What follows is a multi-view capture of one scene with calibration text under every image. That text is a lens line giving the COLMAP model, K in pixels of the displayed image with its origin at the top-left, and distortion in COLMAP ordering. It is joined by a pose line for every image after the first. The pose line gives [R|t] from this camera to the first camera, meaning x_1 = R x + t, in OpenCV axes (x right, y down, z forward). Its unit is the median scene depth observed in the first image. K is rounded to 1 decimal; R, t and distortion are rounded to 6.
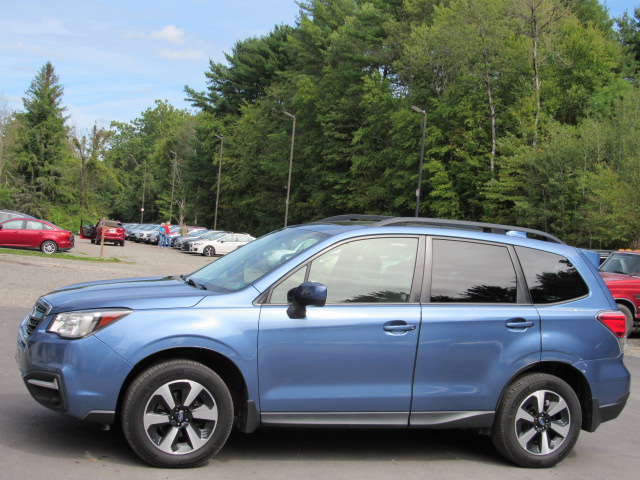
lens RADIAL K [[984.9, 0, 312.9], [0, 984.9, 241.4], [0, 0, 1]] dist [-0.101975, 0.000000]
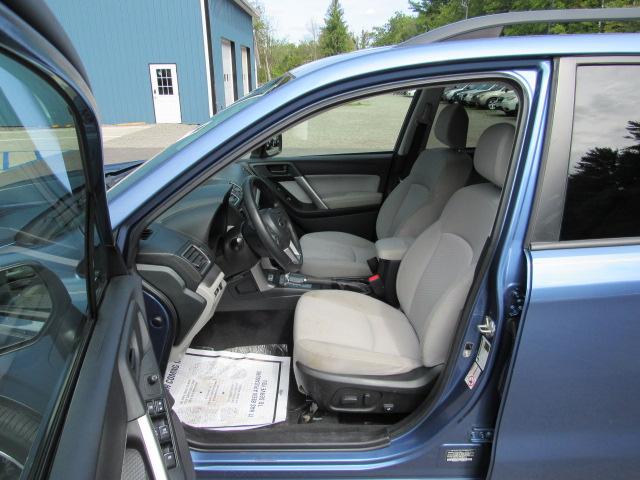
lens RADIAL K [[459.4, 0, 316.6], [0, 459.4, 240.6], [0, 0, 1]] dist [-0.035286, 0.026927]
pose [[0.941541, 0.028960, -0.335650, 0.086046], [0.077481, 0.950979, 0.299394, 0.001731], [0.327867, -0.307898, 0.893142, 0.773553]]
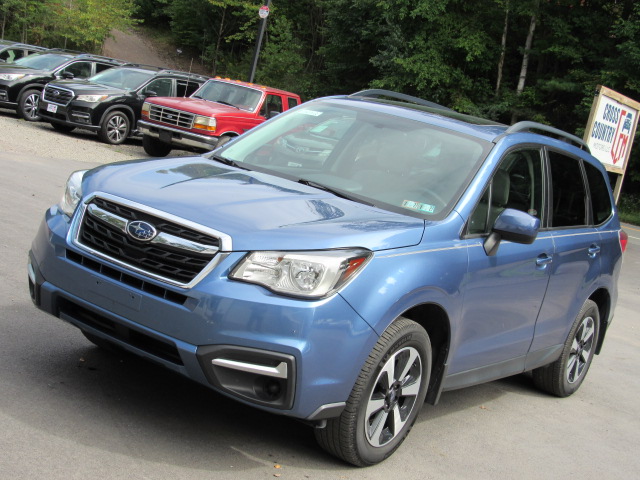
lens RADIAL K [[984.9, 0, 287.8], [0, 984.9, 214.1], [0, 0, 1]] dist [-0.101975, 0.000000]
pose [[0.819427, 0.033745, 0.572189, -0.528777], [-0.144227, 0.978285, 0.148852, -0.040353], [-0.554741, -0.204499, 0.806500, 0.425334]]
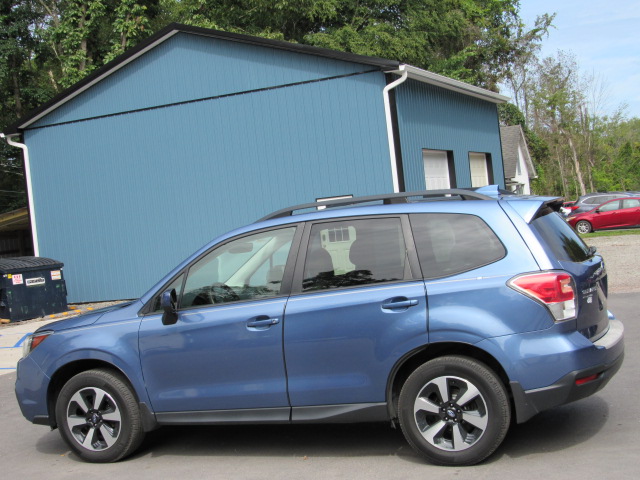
lens RADIAL K [[984.9, 0, 316.8], [0, 984.9, 246.2], [0, 0, 1]] dist [-0.101975, 0.000000]
pose [[0.728860, -0.139024, -0.670399, 0.743046], [0.157480, 0.986955, -0.033457, 0.049796], [0.666305, -0.081189, 0.741246, 0.290137]]
